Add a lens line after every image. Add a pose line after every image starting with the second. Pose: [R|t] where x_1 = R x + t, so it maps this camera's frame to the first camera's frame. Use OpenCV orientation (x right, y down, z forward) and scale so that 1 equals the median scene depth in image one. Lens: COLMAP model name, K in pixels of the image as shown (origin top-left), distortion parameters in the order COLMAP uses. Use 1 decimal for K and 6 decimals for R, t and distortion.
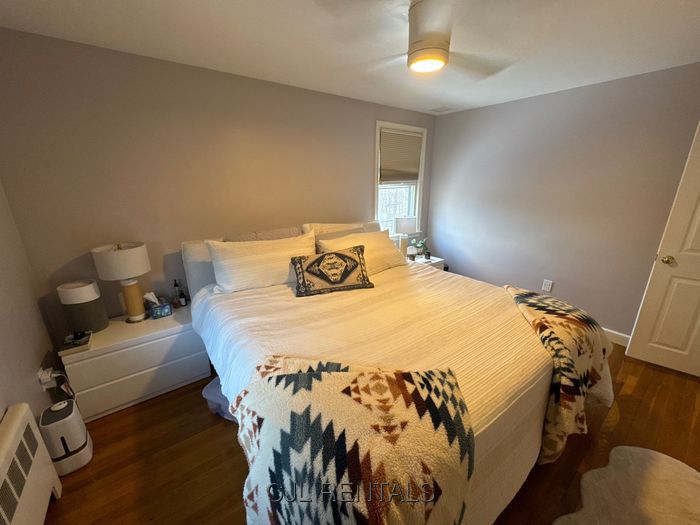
lens RADIAL K [[279.3, 0, 350.6], [0, 279.3, 263.0], [0, 0, 1]] dist [-0.000952, -0.000003]
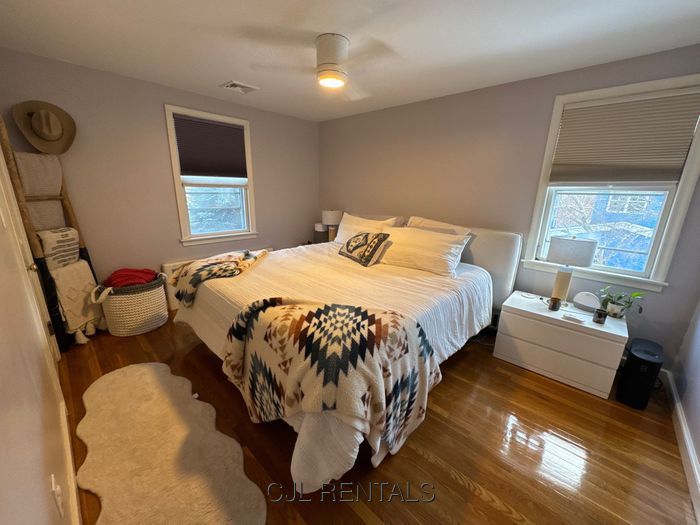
lens RADIAL K [[279.3, 0, 350.6], [0, 279.3, 263.0], [0, 0, 1]] dist [-0.000952, -0.000003]
pose [[0.170484, 0.263331, -0.949522, 1.240554], [-0.306694, 0.929945, 0.202835, -0.152087], [0.936416, 0.256632, 0.239303, 0.697732]]
